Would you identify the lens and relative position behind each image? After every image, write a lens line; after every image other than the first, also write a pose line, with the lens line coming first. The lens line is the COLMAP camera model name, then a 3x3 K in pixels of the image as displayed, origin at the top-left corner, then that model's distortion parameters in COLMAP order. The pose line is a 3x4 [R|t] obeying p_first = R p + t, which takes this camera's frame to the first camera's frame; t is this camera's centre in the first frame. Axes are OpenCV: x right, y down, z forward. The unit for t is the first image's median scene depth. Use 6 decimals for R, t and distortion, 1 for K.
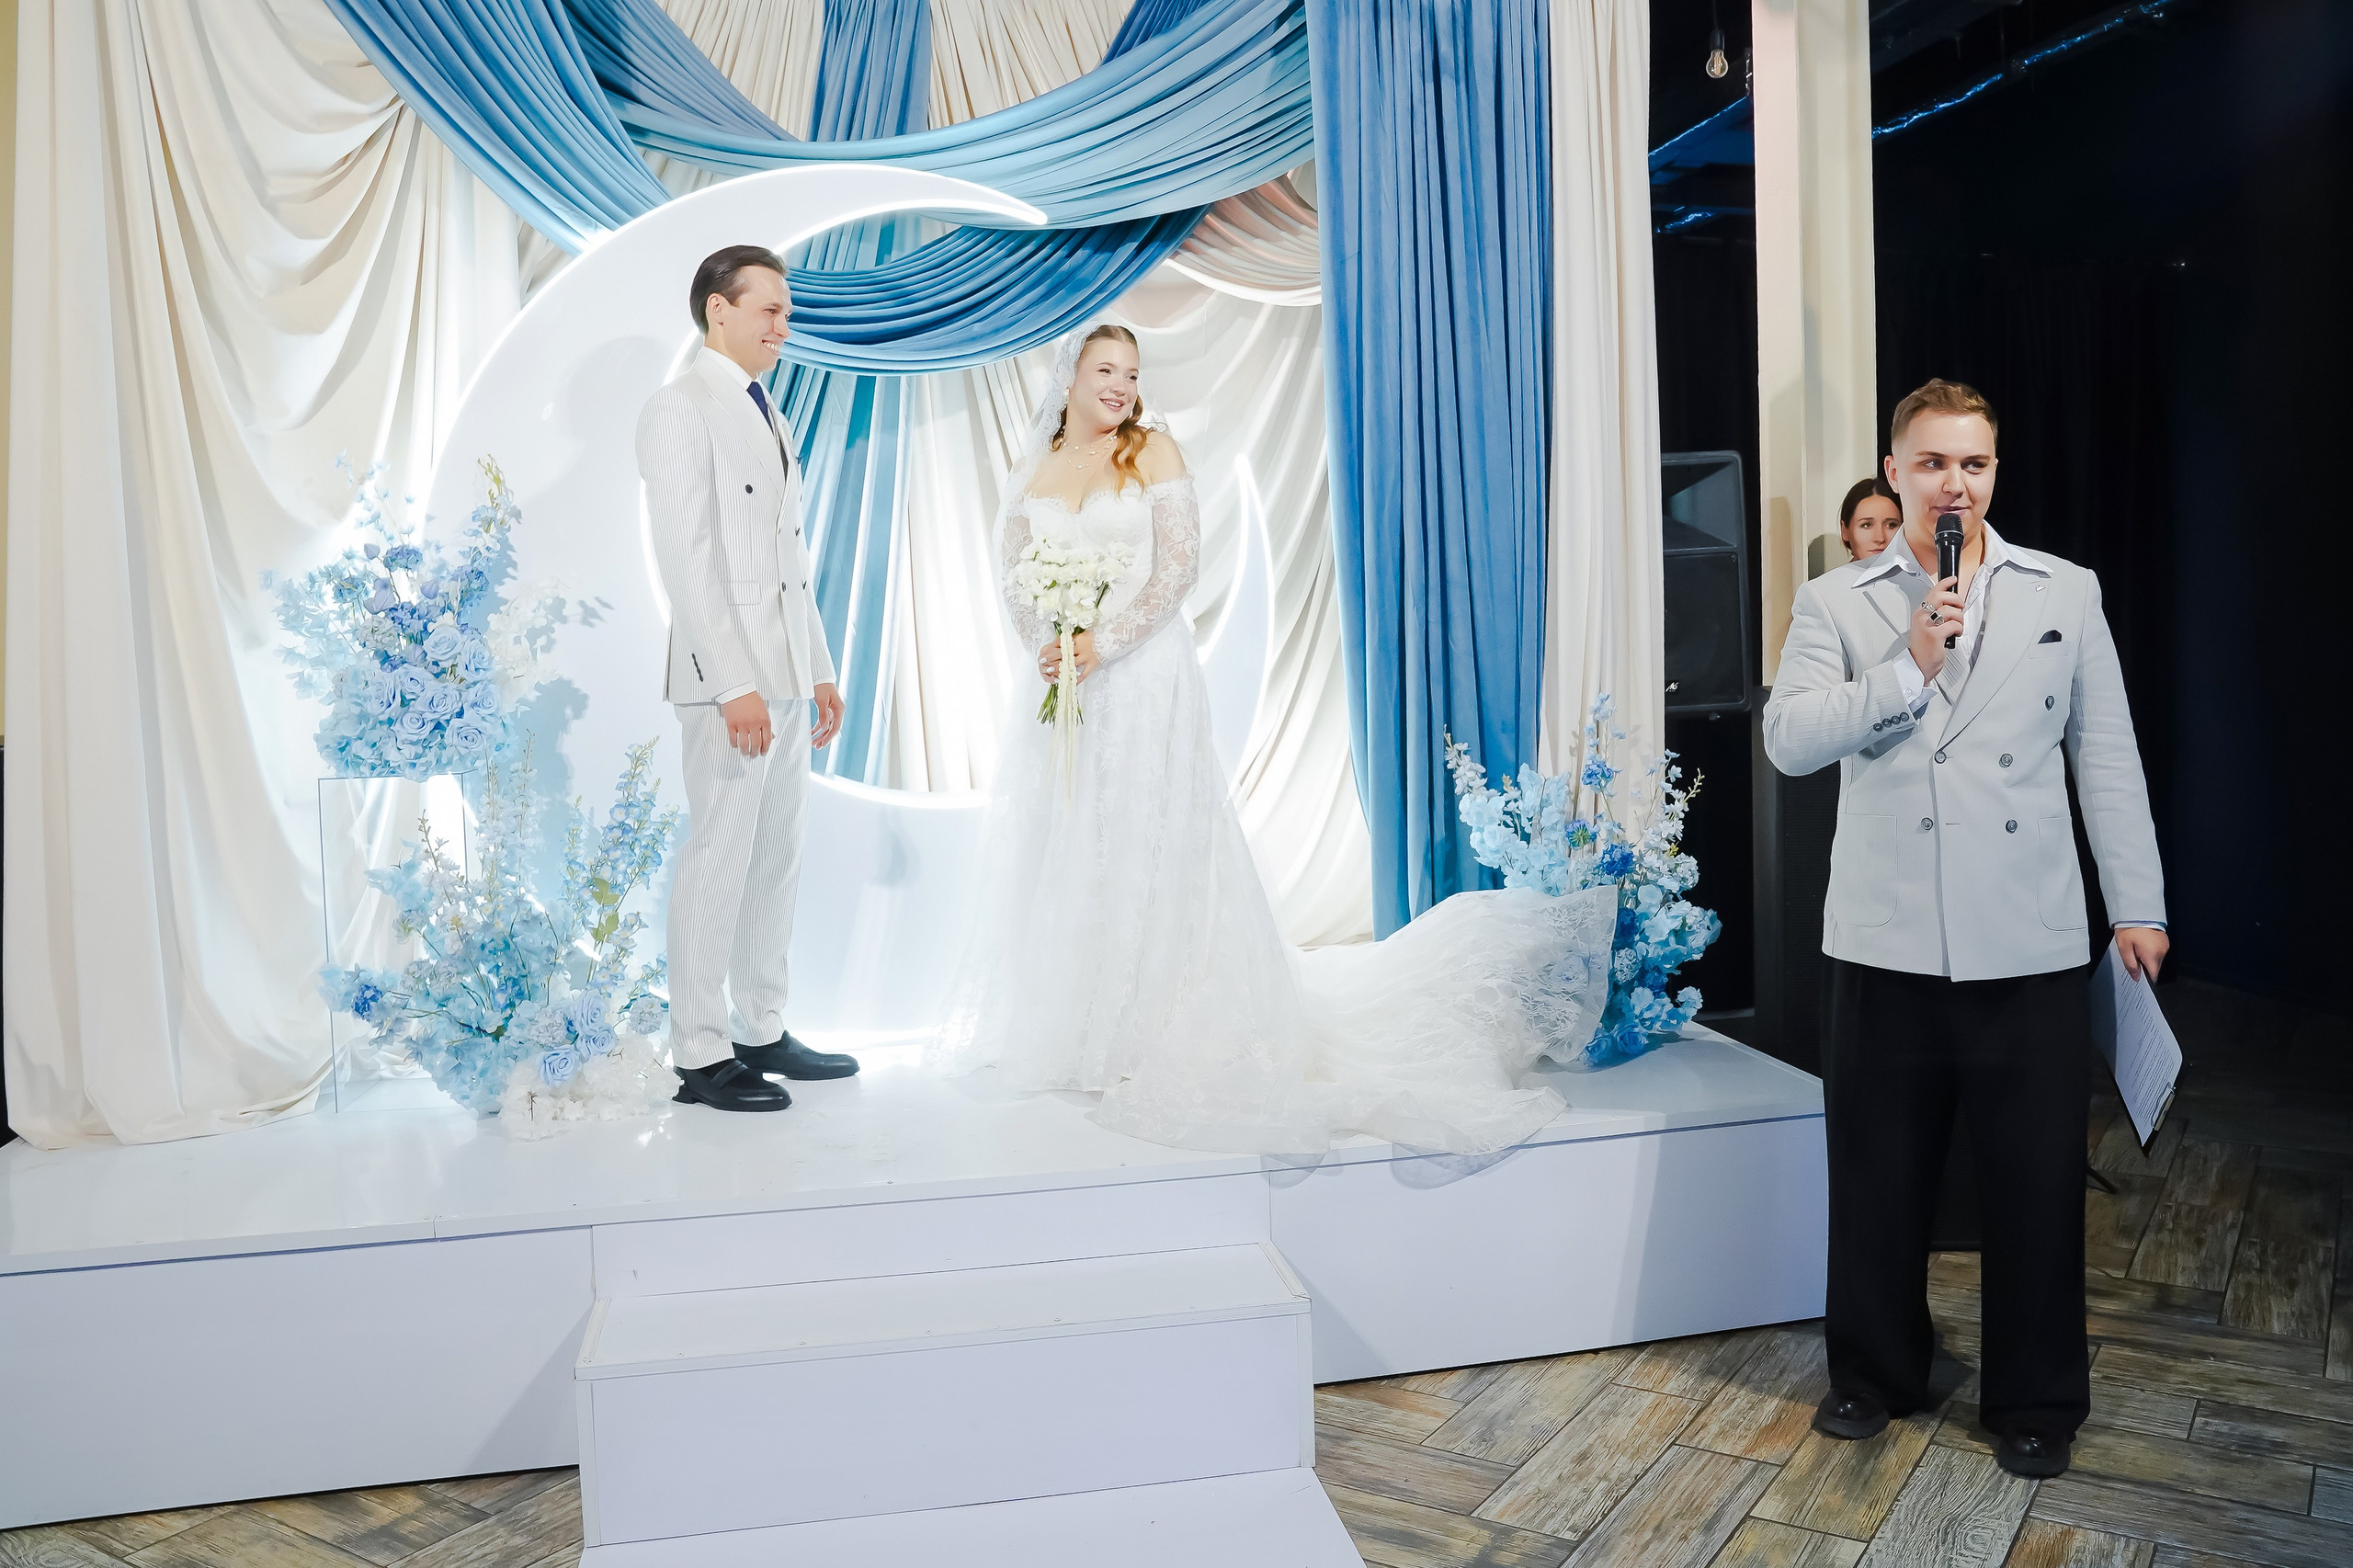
lens RADIAL K [[1657.7, 0, 1174.6], [0, 1657.7, 646.4], [0, 0, 1]] dist [-0.104738, 0.068364]
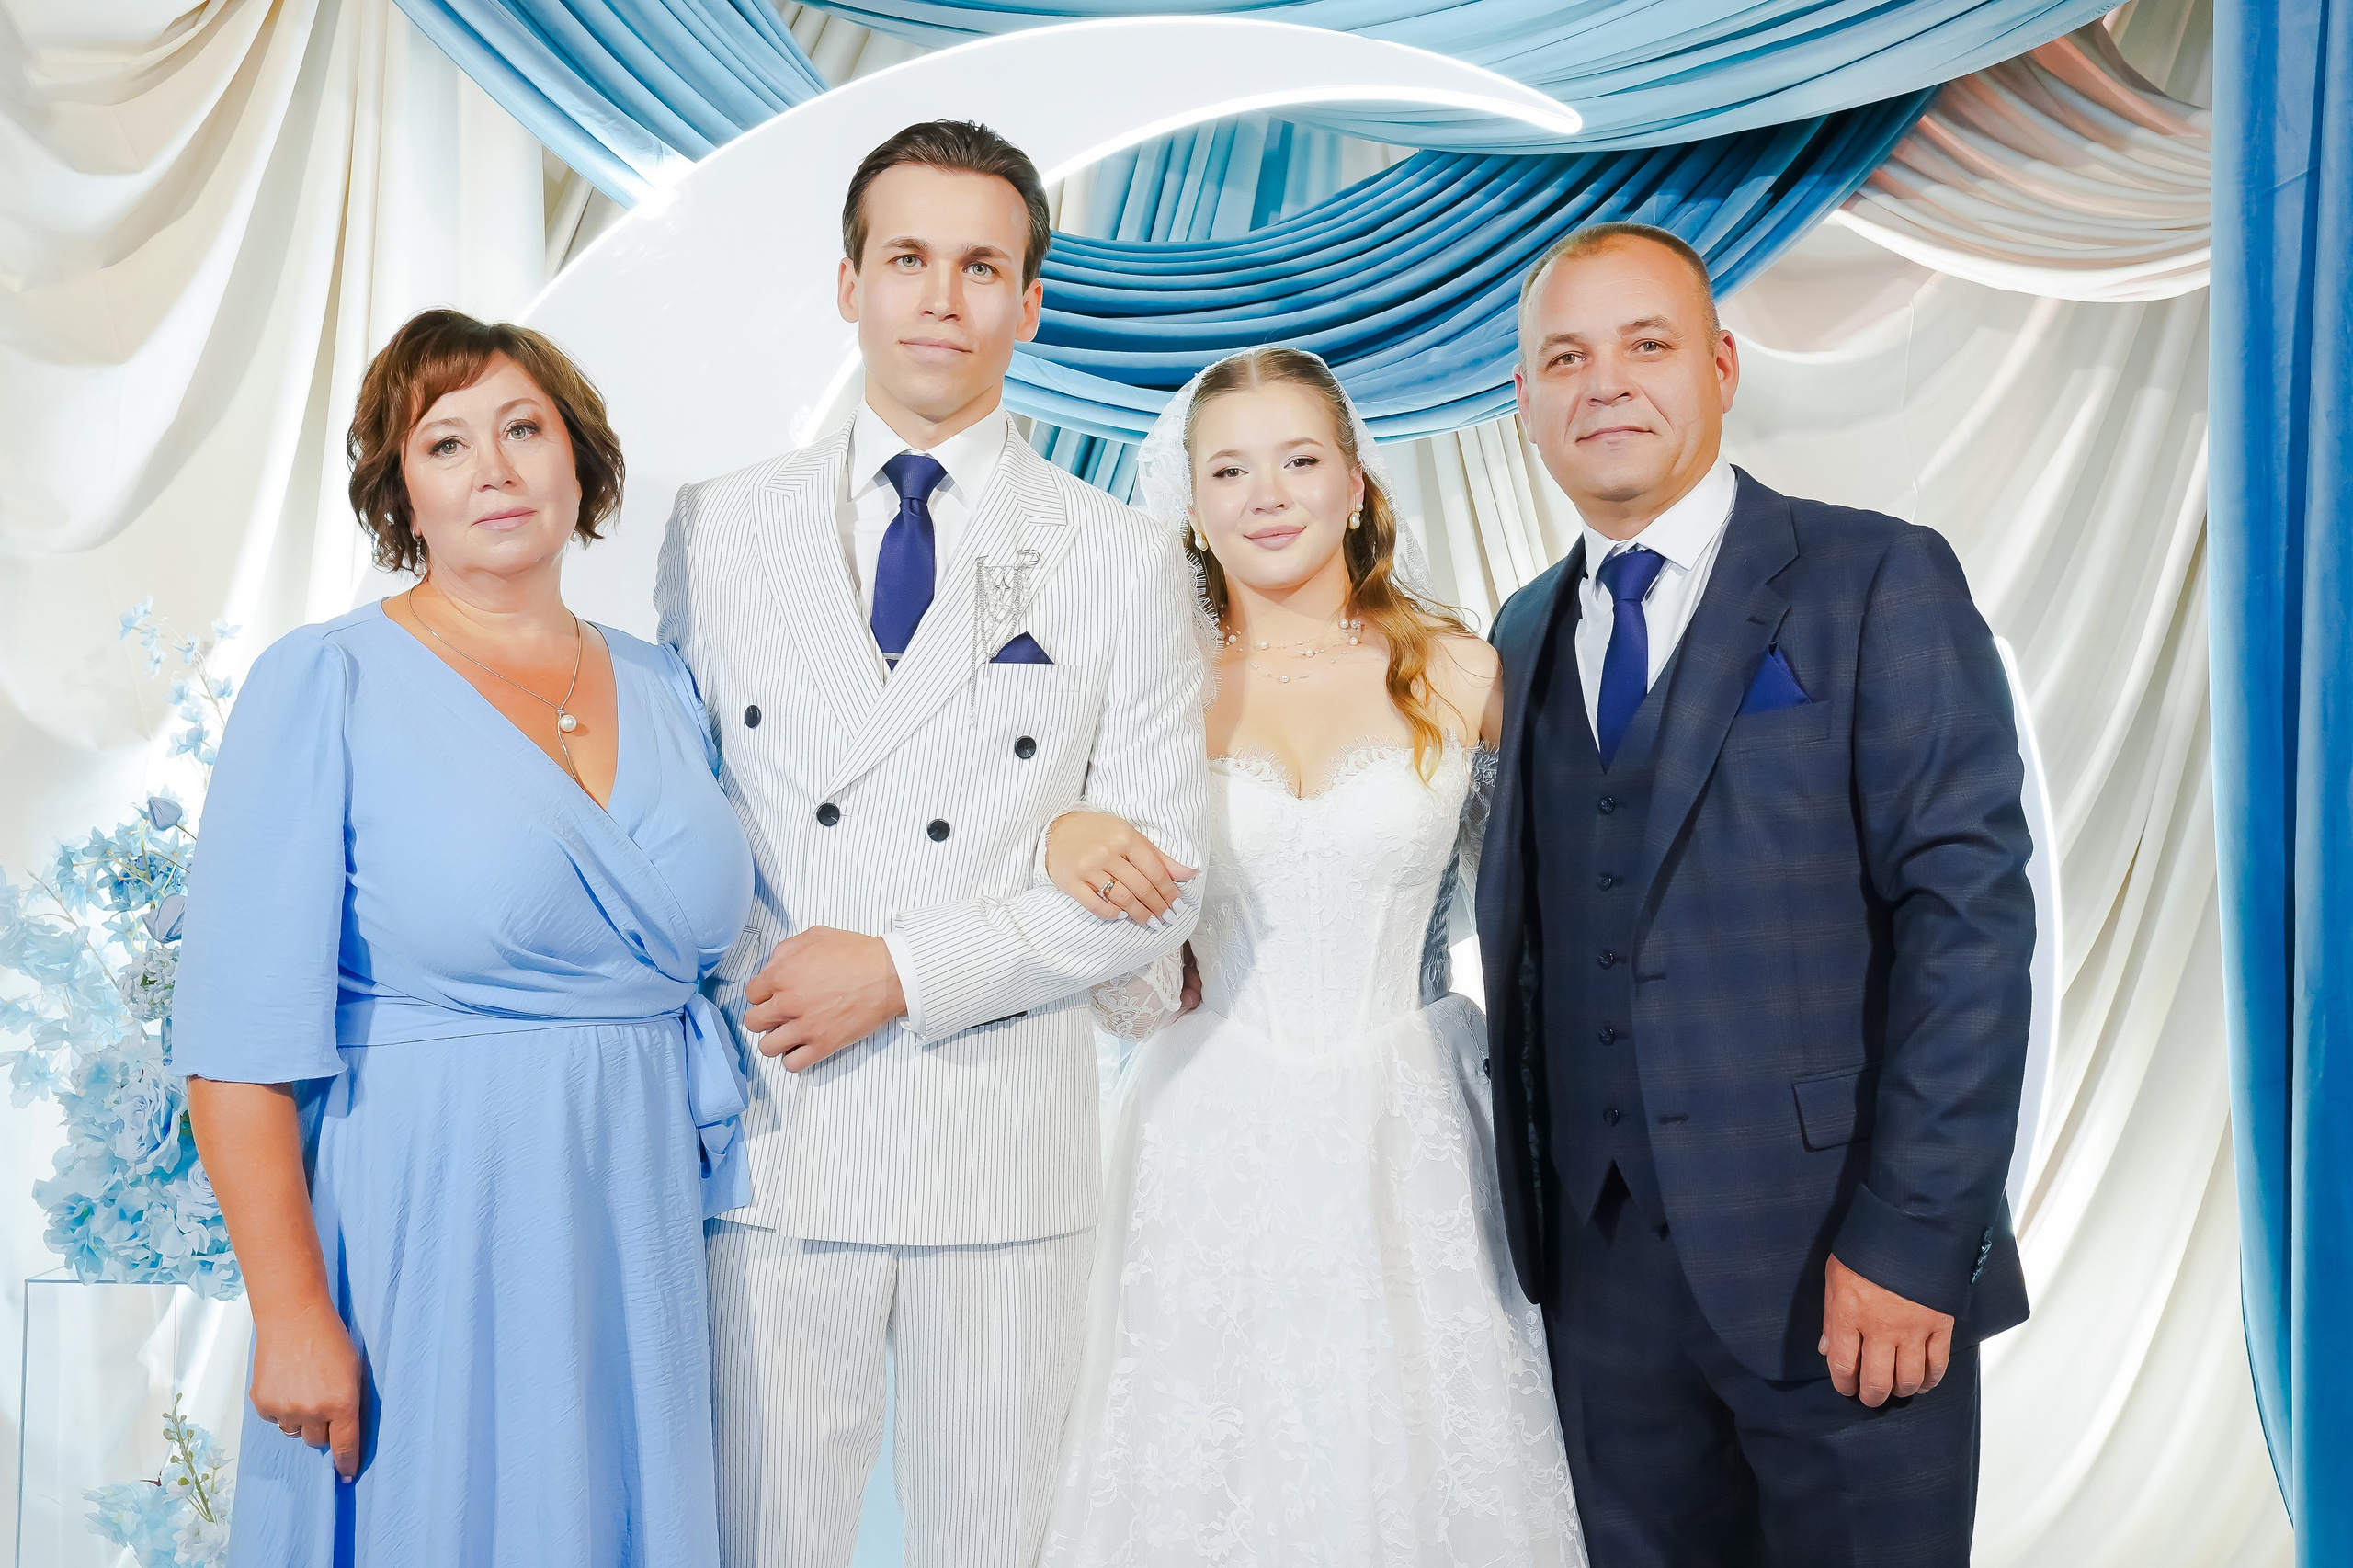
lens RADIAL K [[2683.8, 0, 1176.5], [0, 2683.8, 784.0], [0, 0, 1]] dist [0.005981, 0.239941]
pose [[0.973602, 0.029454, -0.226346, -0.012376], [-0.035518, 0.999110, -0.022764, -0.054541], [0.225474, 0.030202, 0.973781, 0.252054]]
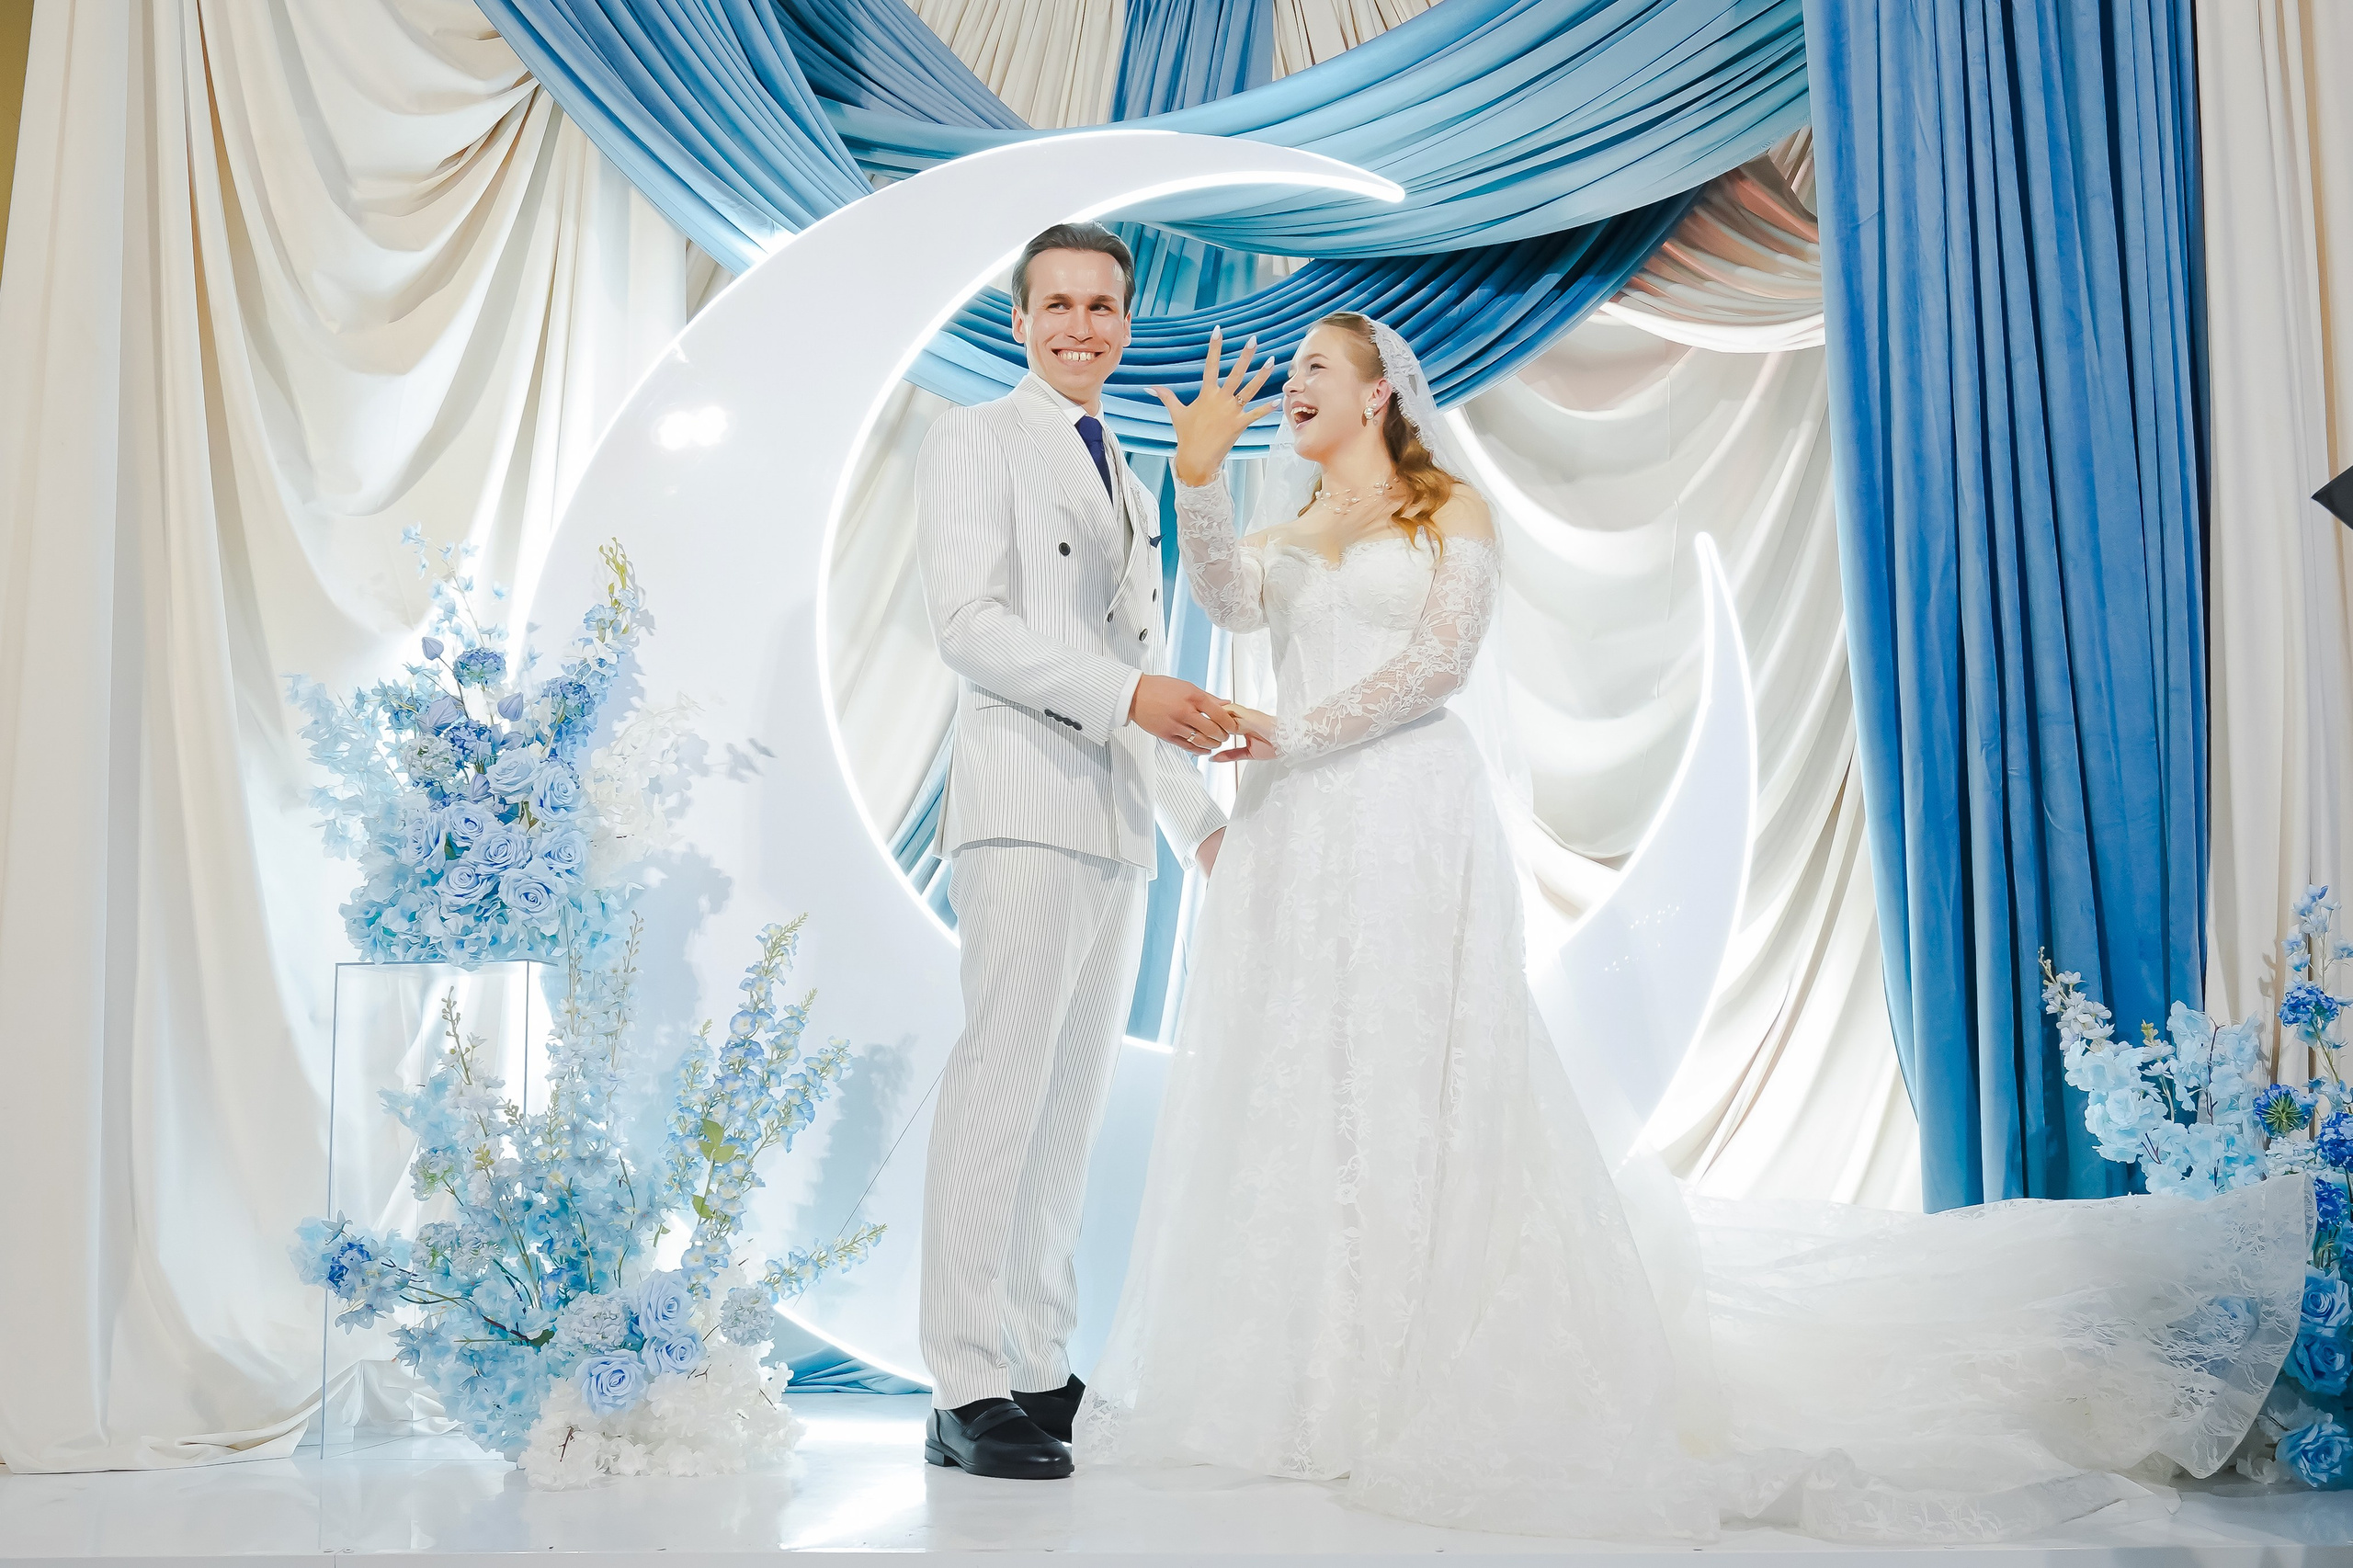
lens RADIAL K [[2268.8, 0, 1174.4], [0, 2268.8, 719.3], [0, 0, 1]] dist [-0.073521, 0.104780]
pose [[0.974452, -0.008014, -0.224451, 0.039705], [-0.023578, 0.990191, -0.137717, 0.092273], [0.223353, 0.139491, 0.964705, 0.113261]]
